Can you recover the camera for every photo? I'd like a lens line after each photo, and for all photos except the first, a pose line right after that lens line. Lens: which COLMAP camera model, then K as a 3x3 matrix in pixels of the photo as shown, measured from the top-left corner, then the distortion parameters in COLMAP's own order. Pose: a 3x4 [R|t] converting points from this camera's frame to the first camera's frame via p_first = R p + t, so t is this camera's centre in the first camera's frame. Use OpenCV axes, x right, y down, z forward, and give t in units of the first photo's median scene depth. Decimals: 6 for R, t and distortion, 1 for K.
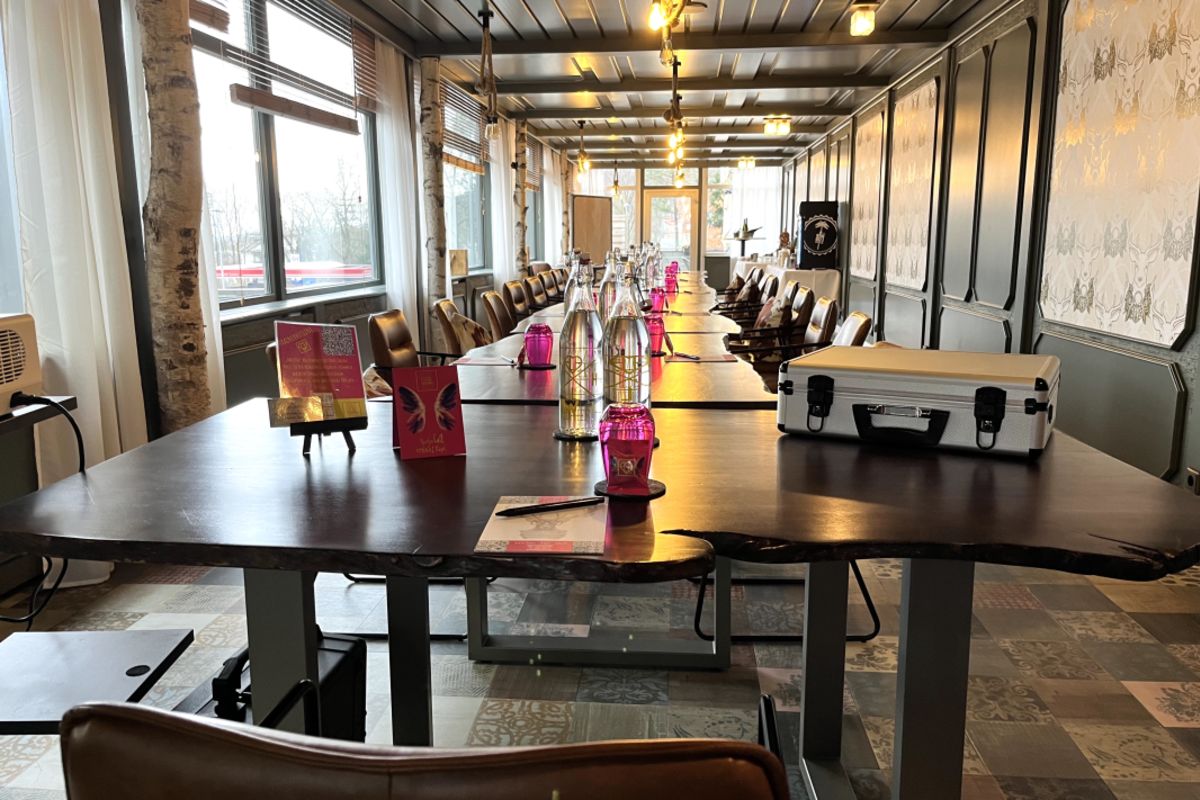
lens RADIAL K [[898.0, 0, 603.0], [0, 898.0, 399.4], [0, 0, 1]] dist [0.054851, -0.065115]
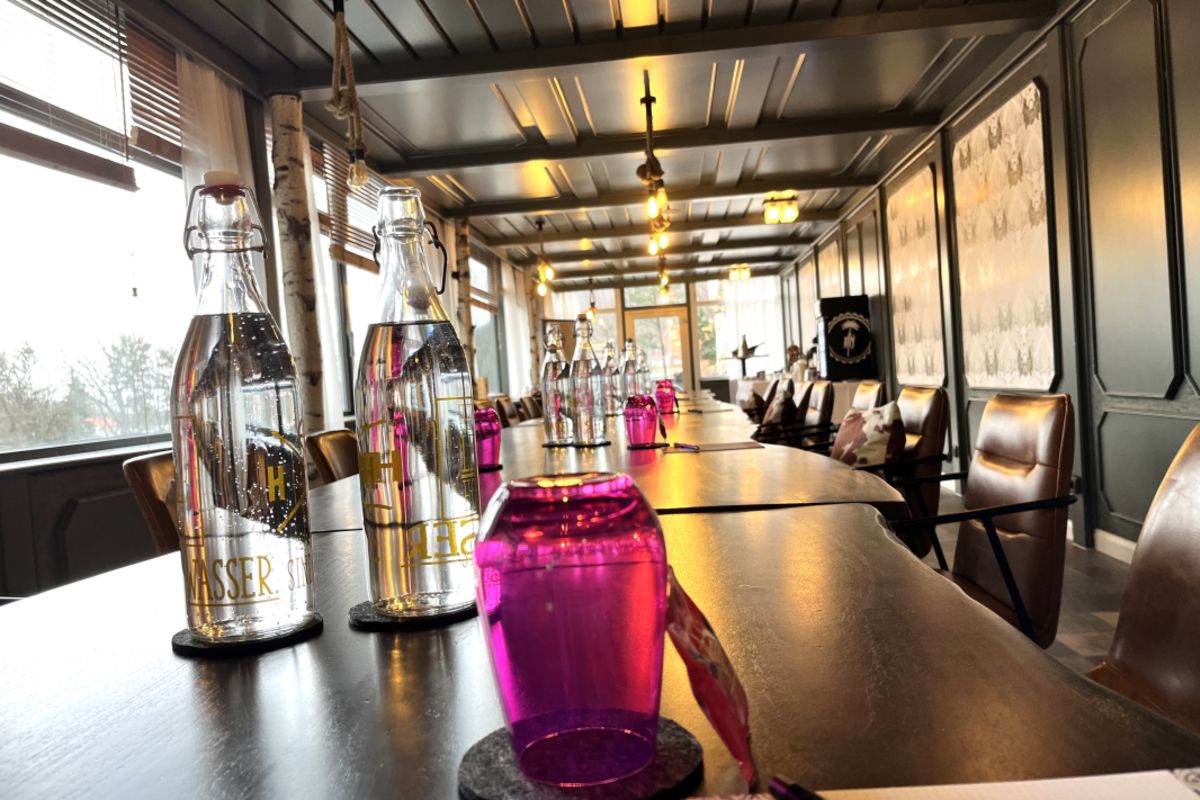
lens RADIAL K [[898.0, 0, 603.0], [0, 898.0, 399.4], [0, 0, 1]] dist [0.054851, -0.065115]
pose [[0.998025, -0.062063, 0.009729, 0.015910], [0.062821, 0.986183, -0.153283, -0.022418], [-0.000081, 0.153591, 0.988134, 0.231188]]
